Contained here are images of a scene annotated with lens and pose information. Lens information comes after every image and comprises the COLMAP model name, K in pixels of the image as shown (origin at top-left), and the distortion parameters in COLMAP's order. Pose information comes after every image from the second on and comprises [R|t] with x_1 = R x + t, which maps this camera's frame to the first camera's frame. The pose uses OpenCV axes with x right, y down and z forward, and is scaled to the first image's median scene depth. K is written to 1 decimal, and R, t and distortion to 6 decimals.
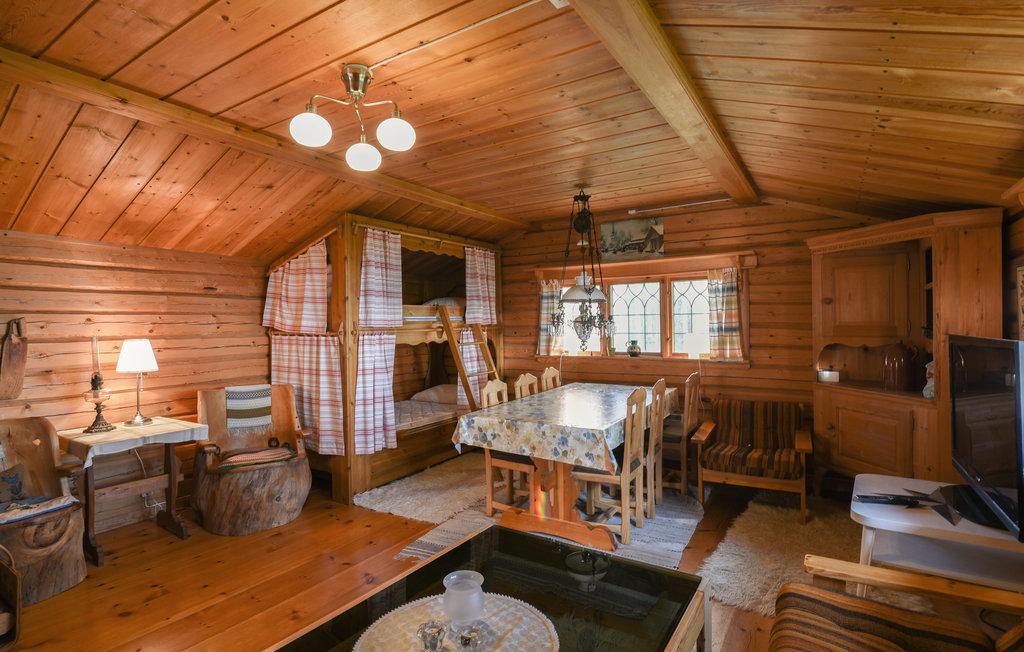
lens RADIAL K [[512.9, 0, 509.5], [0, 512.9, 323.6], [0, 0, 1]] dist [-0.028388, 0.000144]
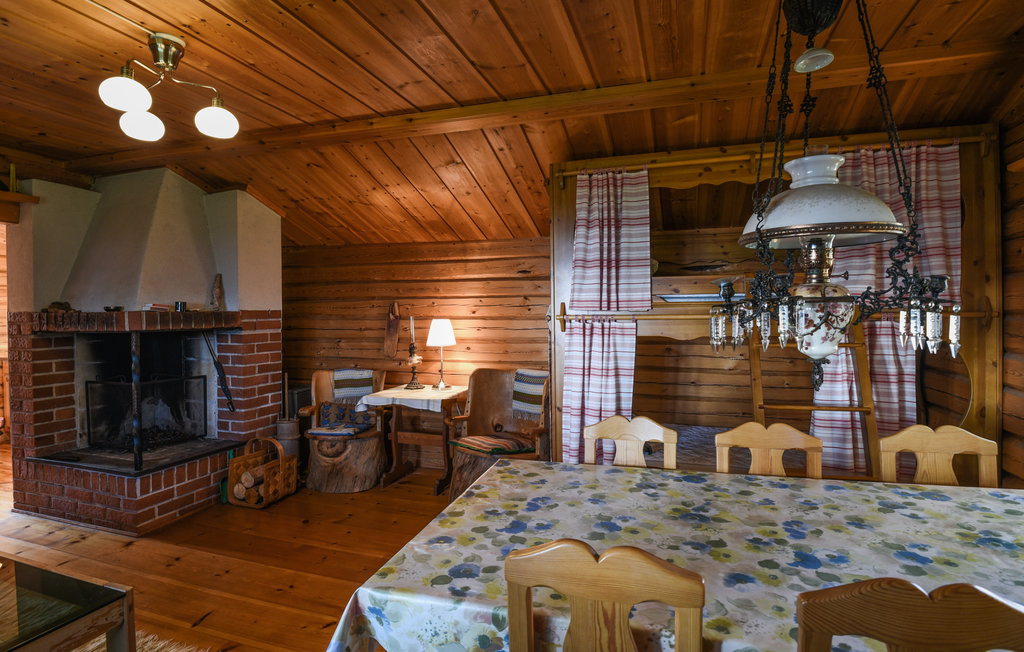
lens RADIAL K [[512.9, 0, 514.6], [0, 512.9, 325.9], [0, 0, 1]] dist [-0.028388, 0.000144]
pose [[0.257837, 0.038407, -0.965425, 0.386841], [0.001994, 0.999186, 0.040283, -0.001238], [0.966186, -0.012312, 0.257551, 0.673324]]
